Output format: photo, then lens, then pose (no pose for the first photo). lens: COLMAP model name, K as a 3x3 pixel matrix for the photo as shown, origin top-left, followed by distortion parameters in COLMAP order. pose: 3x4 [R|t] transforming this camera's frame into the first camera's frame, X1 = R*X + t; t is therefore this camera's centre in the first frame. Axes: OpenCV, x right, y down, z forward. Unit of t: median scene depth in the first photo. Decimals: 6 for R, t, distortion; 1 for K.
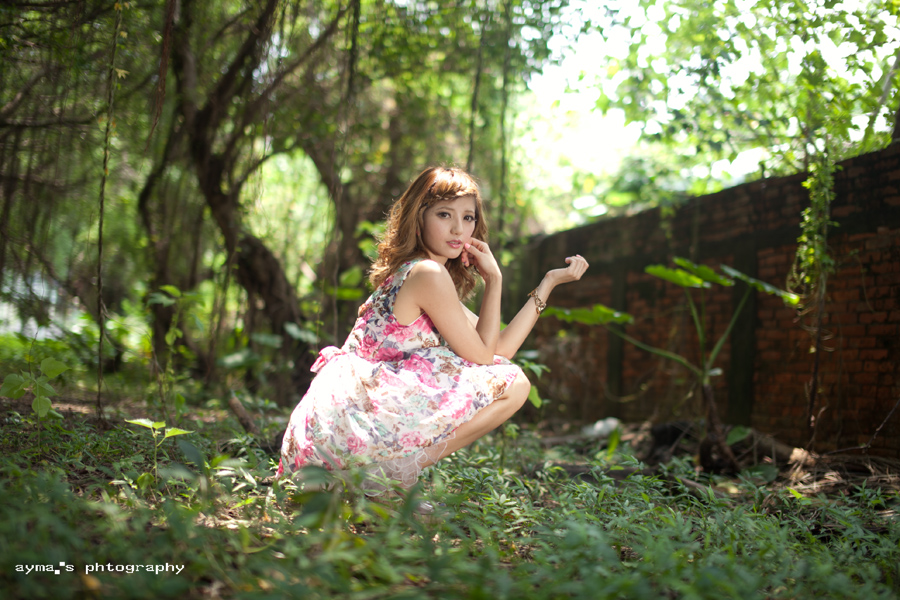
lens RADIAL K [[1152.1, 0, 450.0], [0, 1152.1, 300.0], [0, 0, 1]] dist [-0.002457, 0.012426]
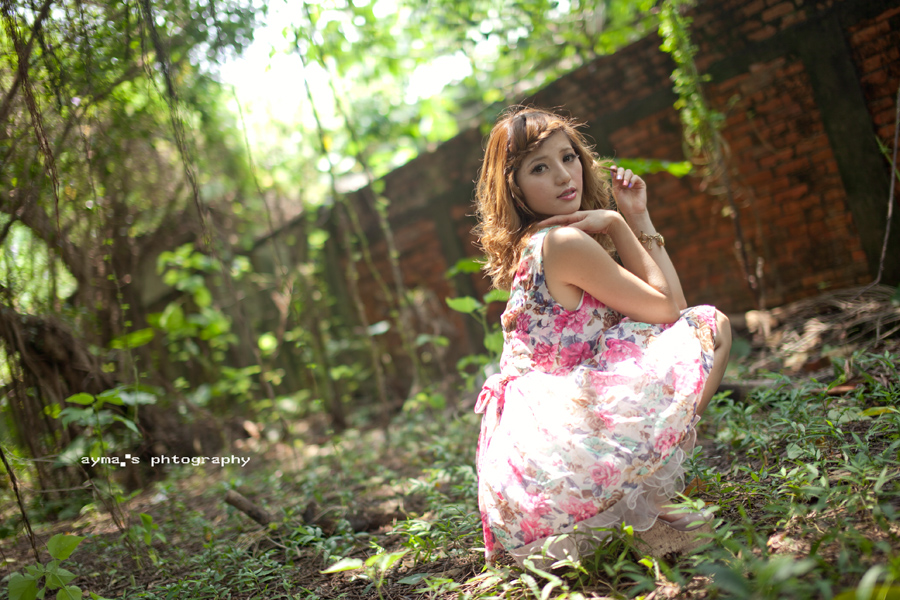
lens RADIAL K [[1152.1, 0, 450.0], [0, 1152.1, 300.0], [0, 0, 1]] dist [-0.002457, 0.012426]
pose [[0.892344, -0.346502, 0.289237, -0.199972], [0.337934, 0.937698, 0.080766, -0.044491], [-0.299202, 0.025672, 0.953844, 0.173202]]
